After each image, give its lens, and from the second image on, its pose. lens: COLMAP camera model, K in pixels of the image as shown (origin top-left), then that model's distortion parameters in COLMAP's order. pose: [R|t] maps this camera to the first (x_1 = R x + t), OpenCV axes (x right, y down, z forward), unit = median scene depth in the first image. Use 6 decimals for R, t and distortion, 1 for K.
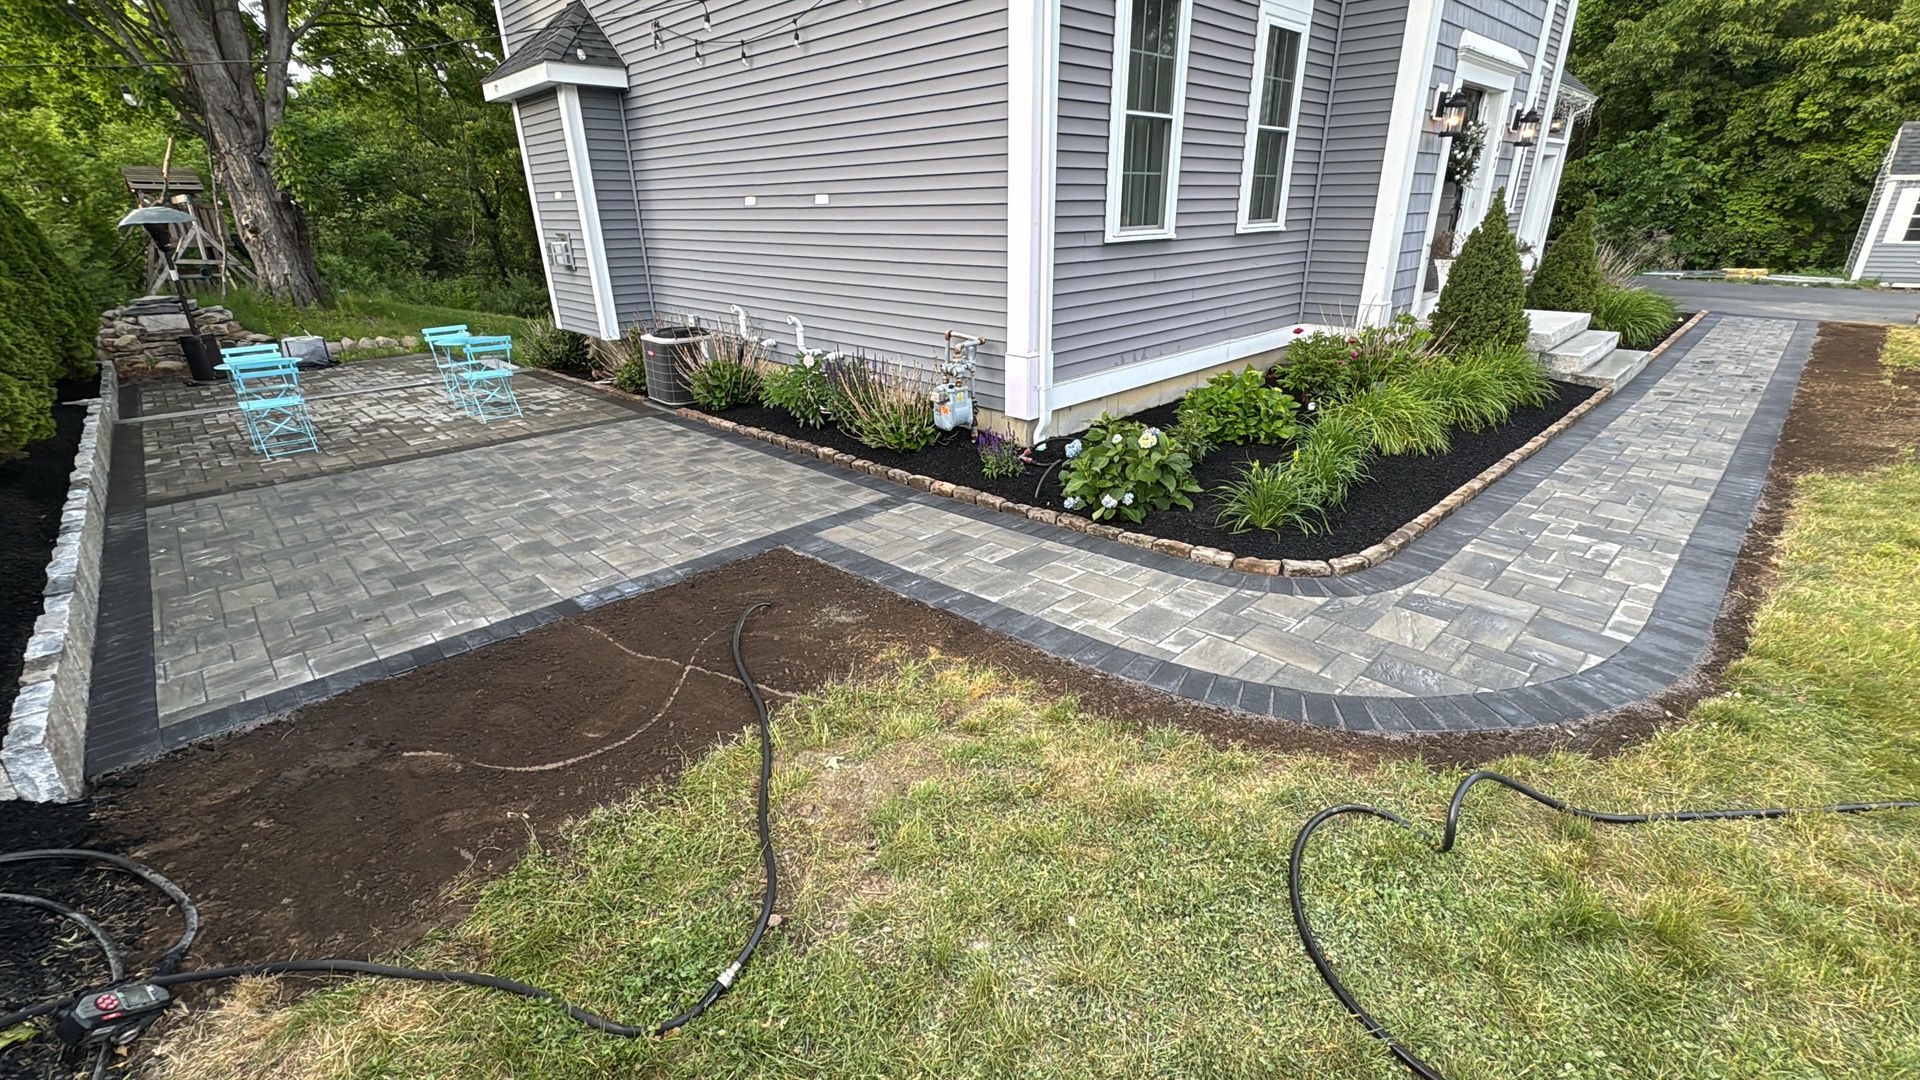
lens RADIAL K [[791.8, 0, 960.0], [0, 791.8, 540.0], [0, 0, 1]] dist [0.018066, 0.000005]
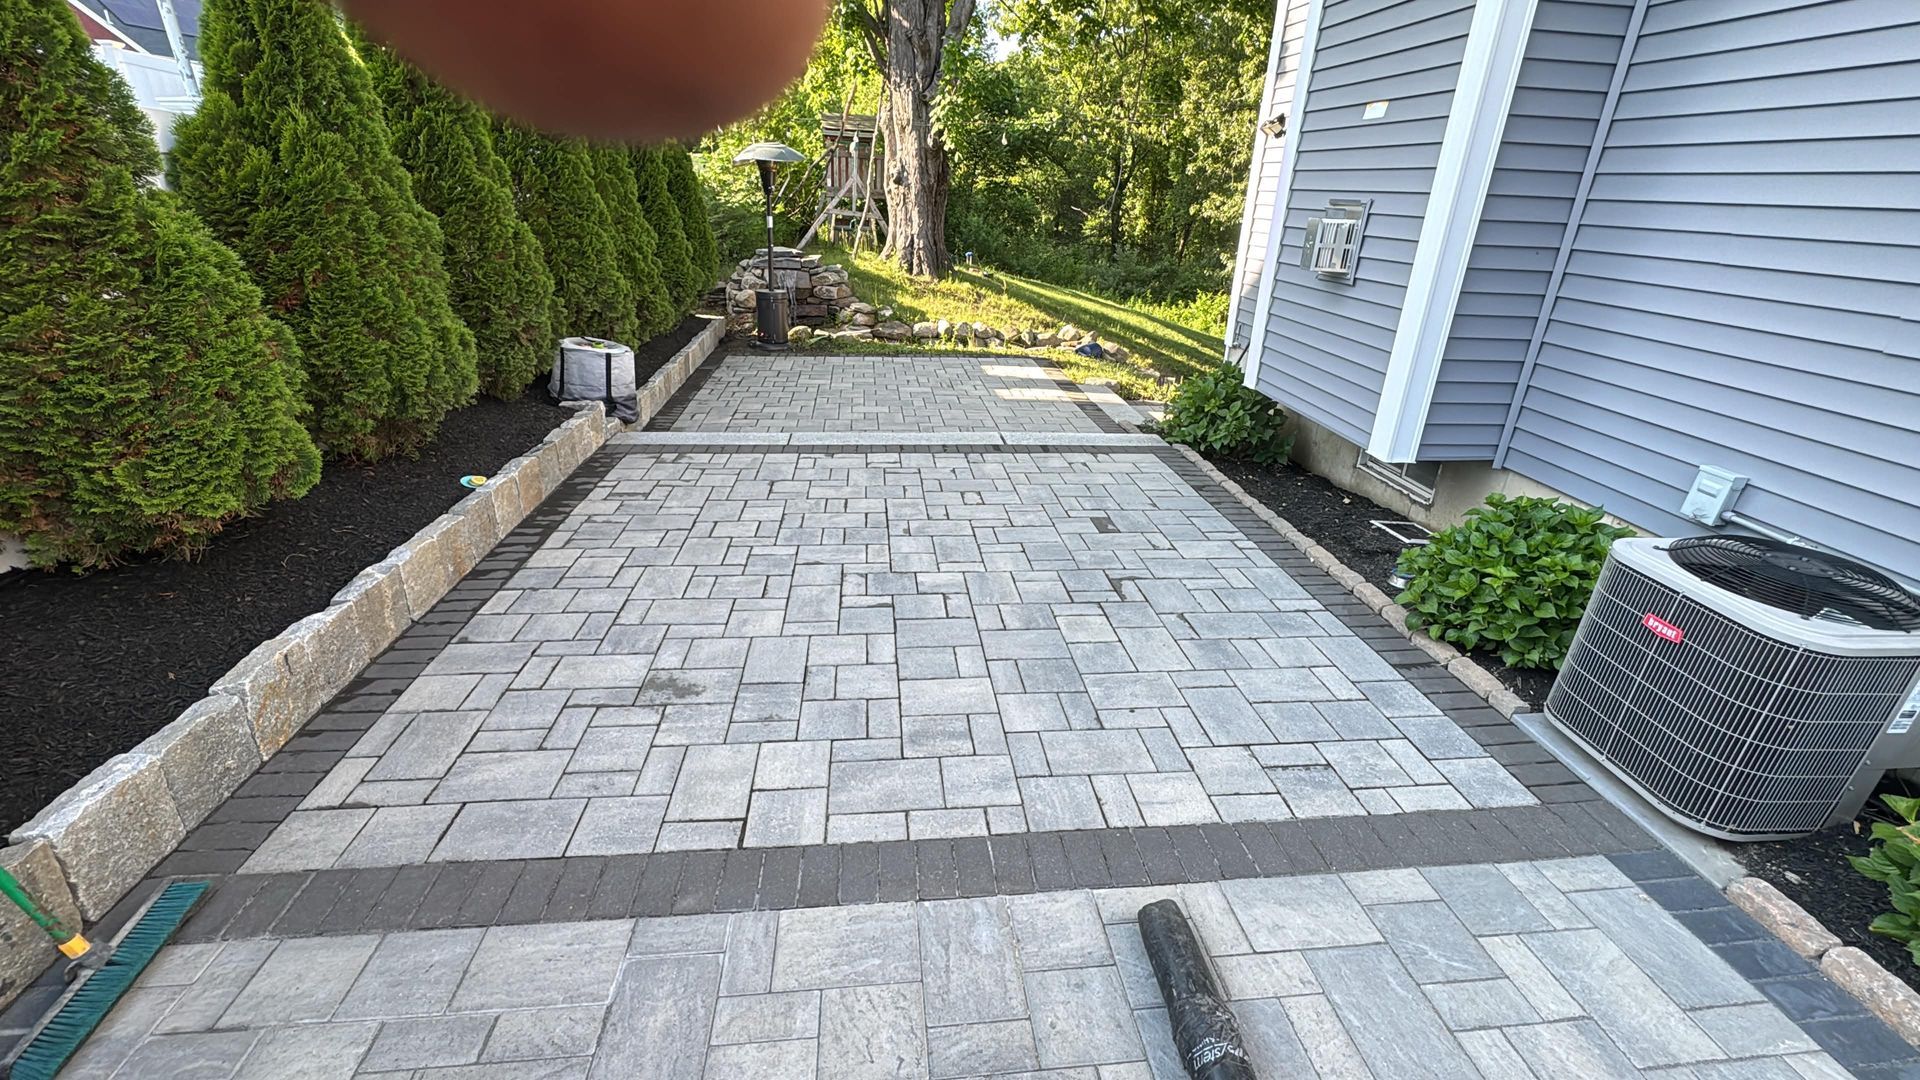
lens RADIAL K [[791.8, 0, 960.0], [0, 791.8, 540.0], [0, 0, 1]] dist [0.018066, 0.000005]
pose [[0.791890, 0.282645, -0.541315, -0.251634], [-0.261134, 0.958036, 0.118222, -0.133403], [0.552014, 0.047737, 0.832467, 0.346564]]
